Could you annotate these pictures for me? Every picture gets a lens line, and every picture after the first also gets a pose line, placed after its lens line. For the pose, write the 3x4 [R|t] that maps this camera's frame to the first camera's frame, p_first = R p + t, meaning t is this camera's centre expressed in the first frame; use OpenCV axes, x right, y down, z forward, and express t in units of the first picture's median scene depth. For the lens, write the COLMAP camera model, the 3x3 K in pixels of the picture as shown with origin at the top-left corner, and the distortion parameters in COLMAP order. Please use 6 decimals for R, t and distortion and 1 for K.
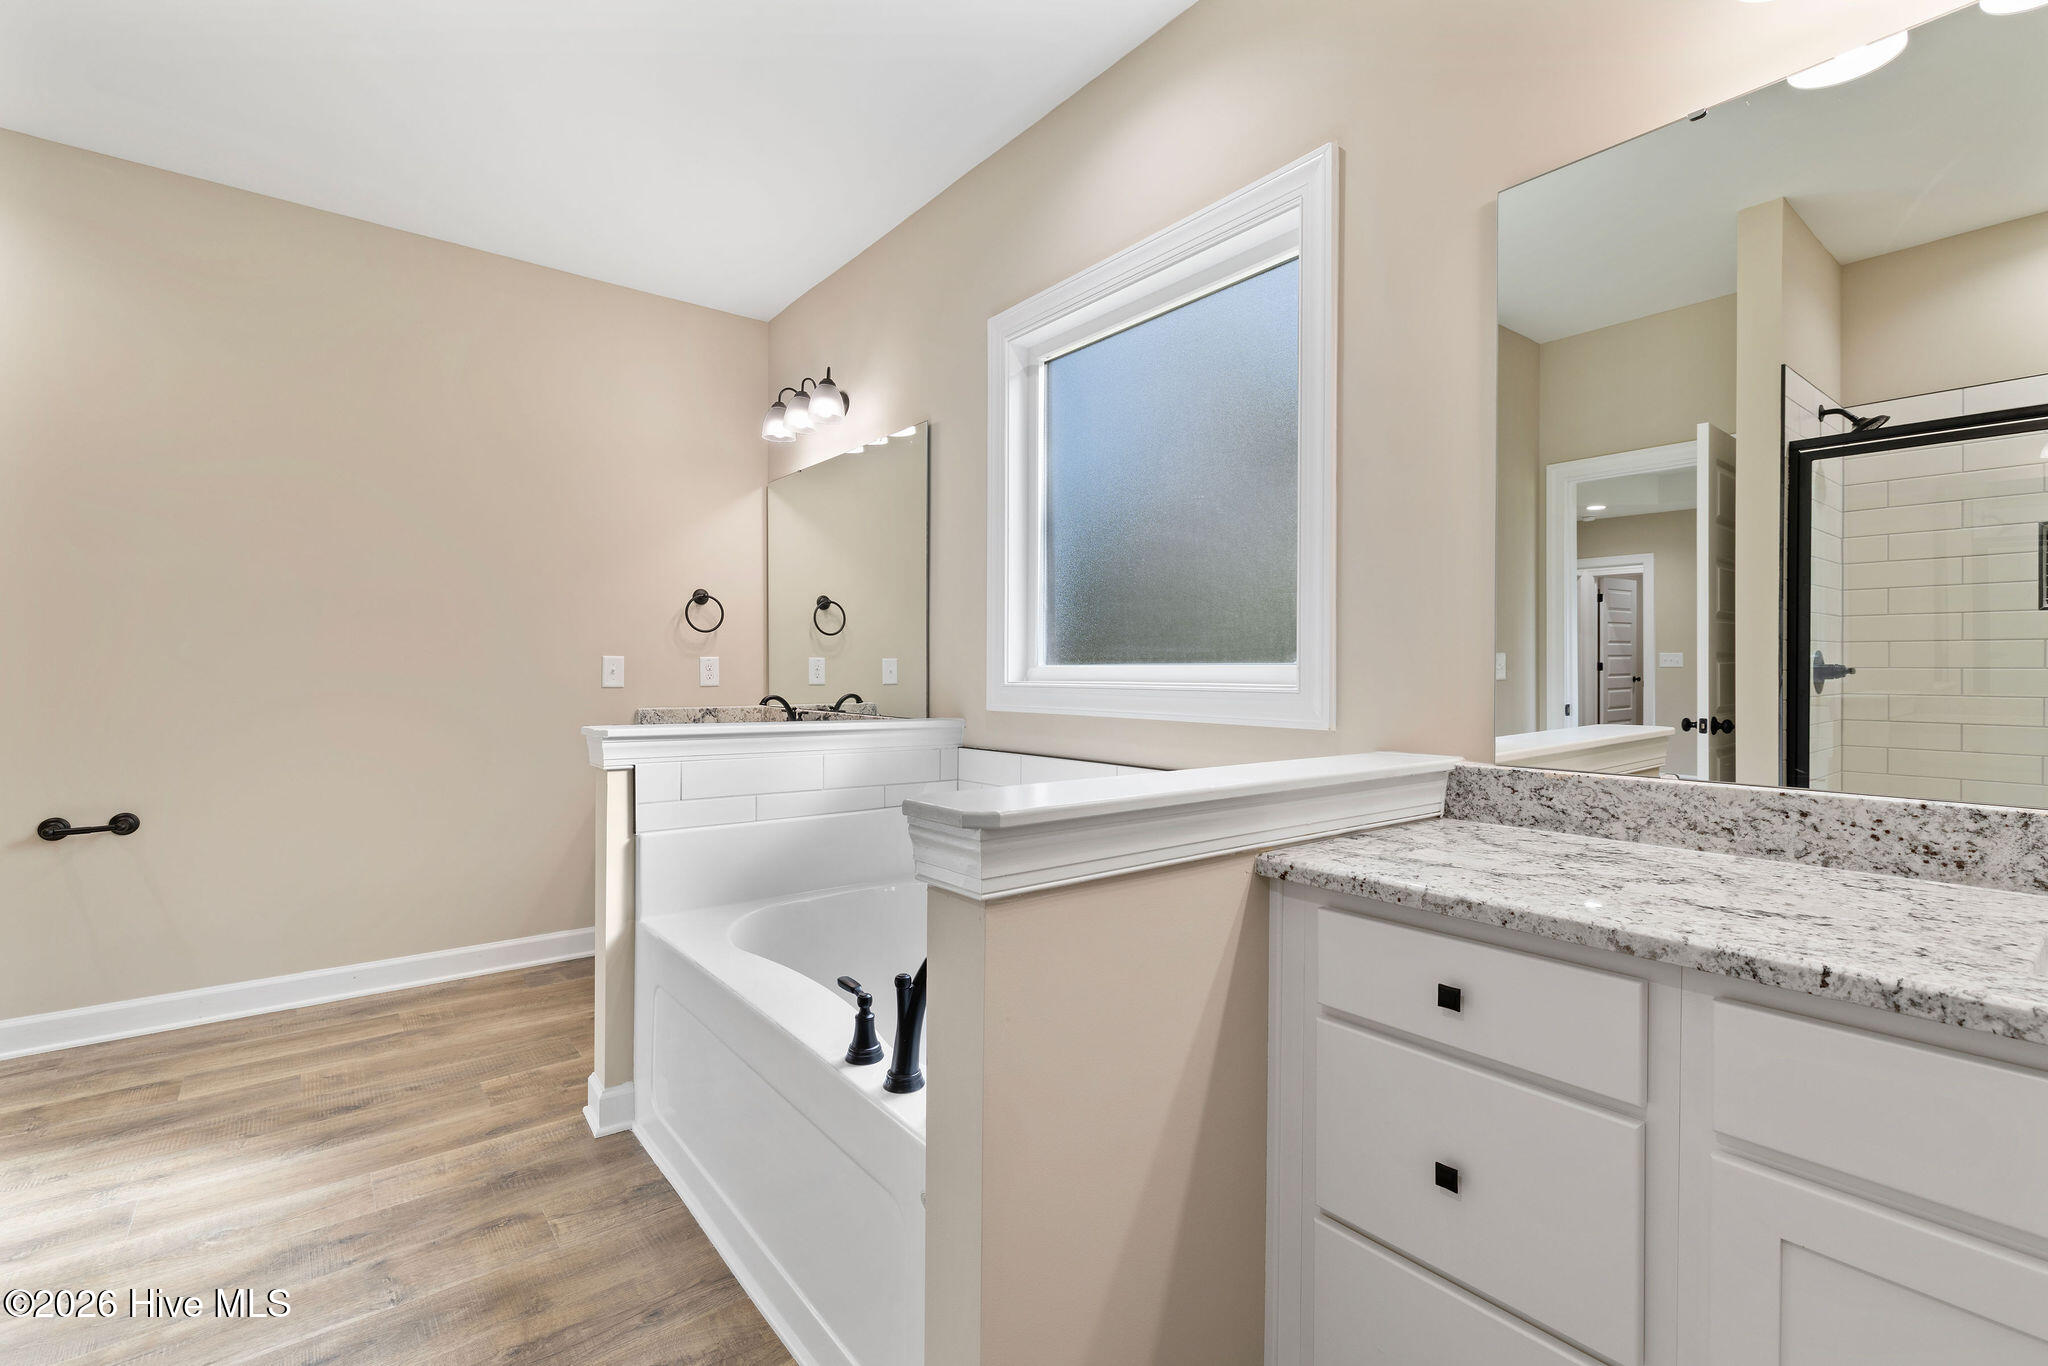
lens RADIAL K [[872.0, 0, 1010.4], [0, 872.0, 684.3], [0, 0, 1]] dist [0.000518, -0.000230]
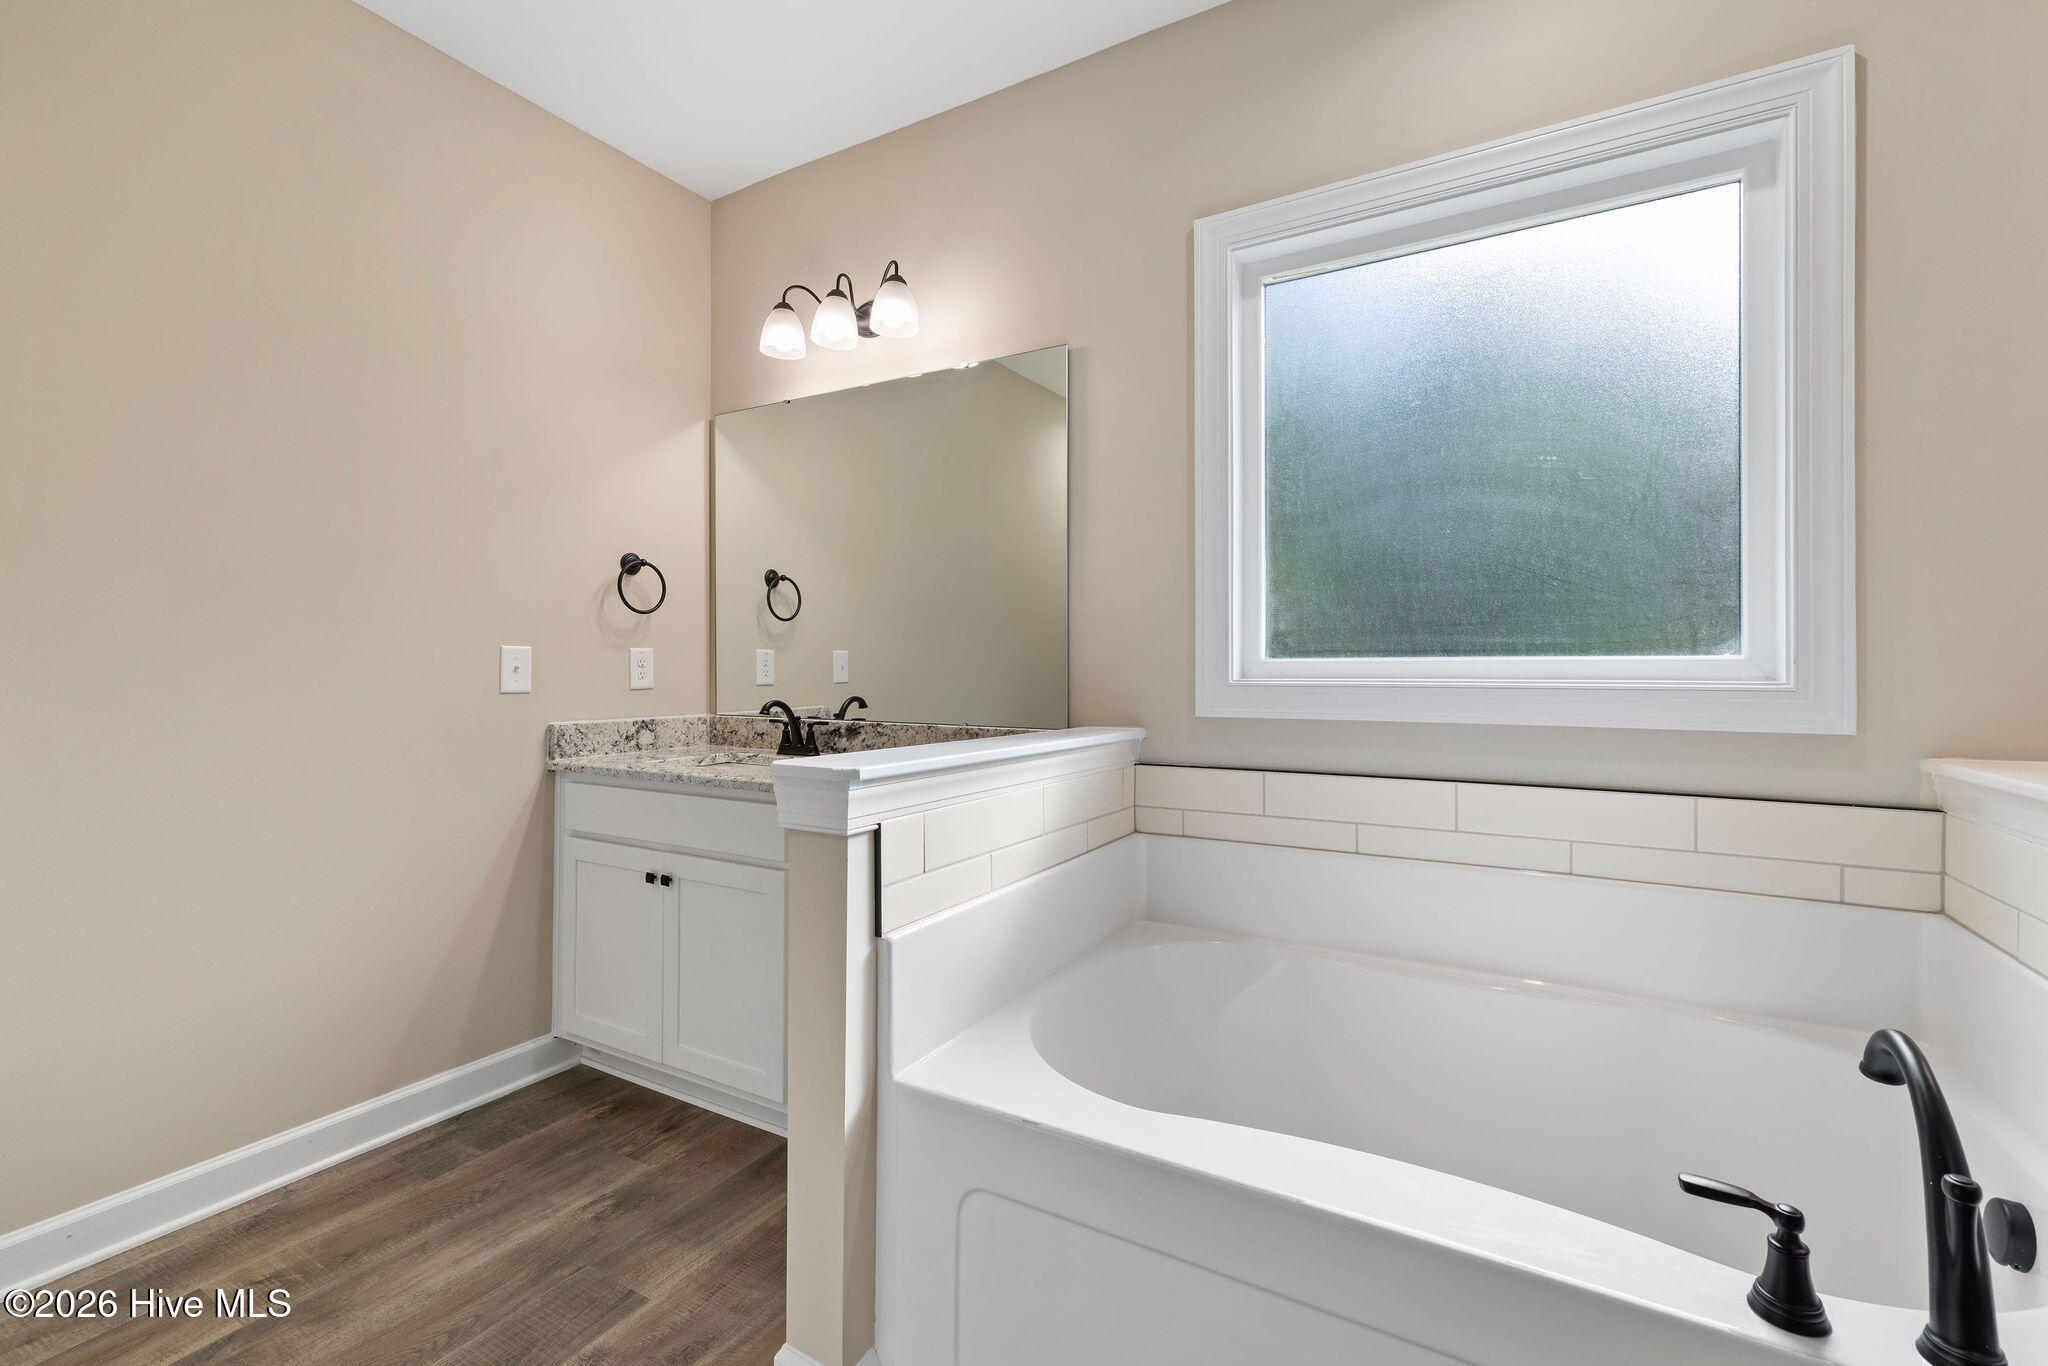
lens RADIAL K [[872.0, 0, 1041.5], [0, 872.0, 671.1], [0, 0, 1]] dist [0.000518, -0.000230]
pose [[0.934347, -0.005340, 0.356323, -0.388719], [0.008528, 0.999936, -0.007378, -0.005653], [-0.356261, 0.009932, 0.934334, 0.281747]]
